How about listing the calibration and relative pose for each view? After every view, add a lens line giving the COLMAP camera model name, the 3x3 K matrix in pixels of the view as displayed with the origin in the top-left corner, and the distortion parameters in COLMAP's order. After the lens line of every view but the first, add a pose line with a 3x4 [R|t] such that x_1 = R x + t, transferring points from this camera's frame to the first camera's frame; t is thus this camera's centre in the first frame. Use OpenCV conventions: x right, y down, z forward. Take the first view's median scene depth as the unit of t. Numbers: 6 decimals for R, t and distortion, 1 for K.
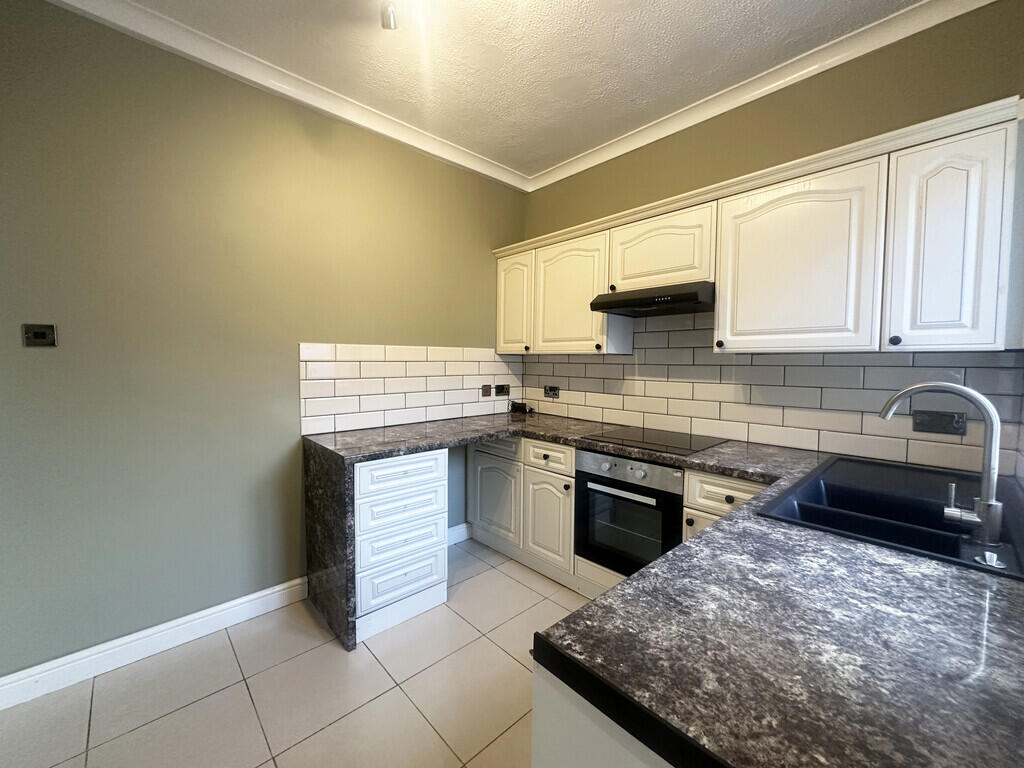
lens RADIAL K [[414.3, 0, 515.1], [0, 414.3, 383.6], [0, 0, 1]] dist [0.001553, 0.000089]
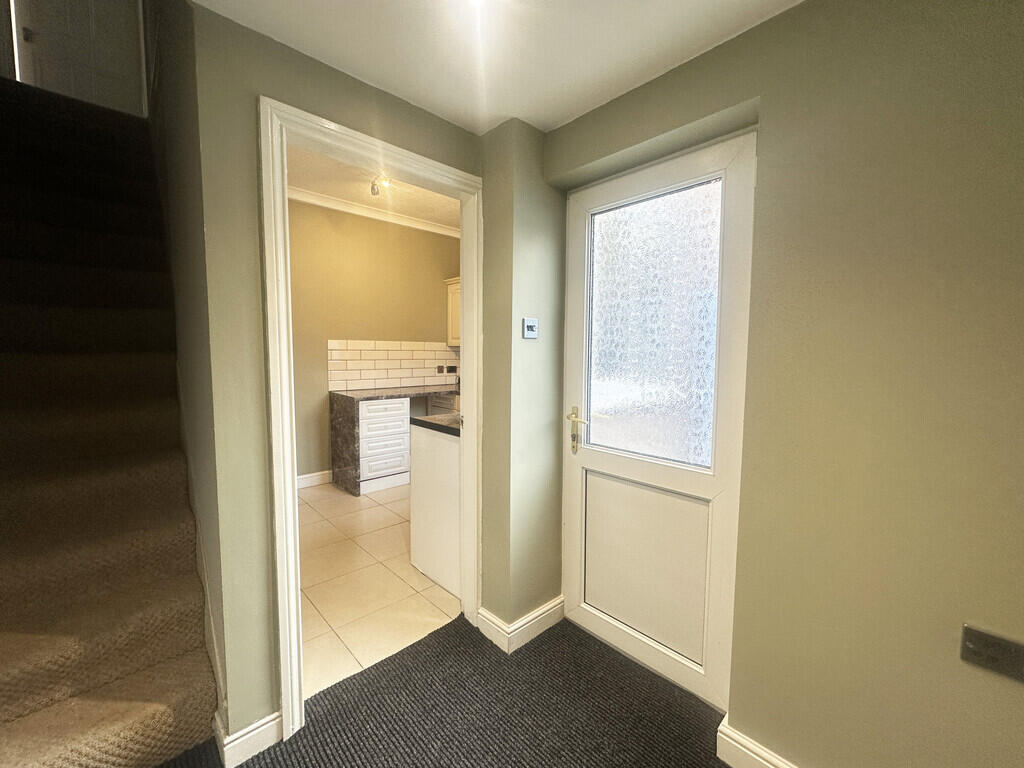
lens RADIAL K [[414.3, 0, 508.6], [0, 414.3, 382.1], [0, 0, 1]] dist [0.001553, 0.000089]
pose [[0.999993, -0.000132, -0.003625, 0.271388], [0.000179, 0.999915, 0.013046, 0.061871], [0.003623, -0.013047, 0.999908, -0.792764]]
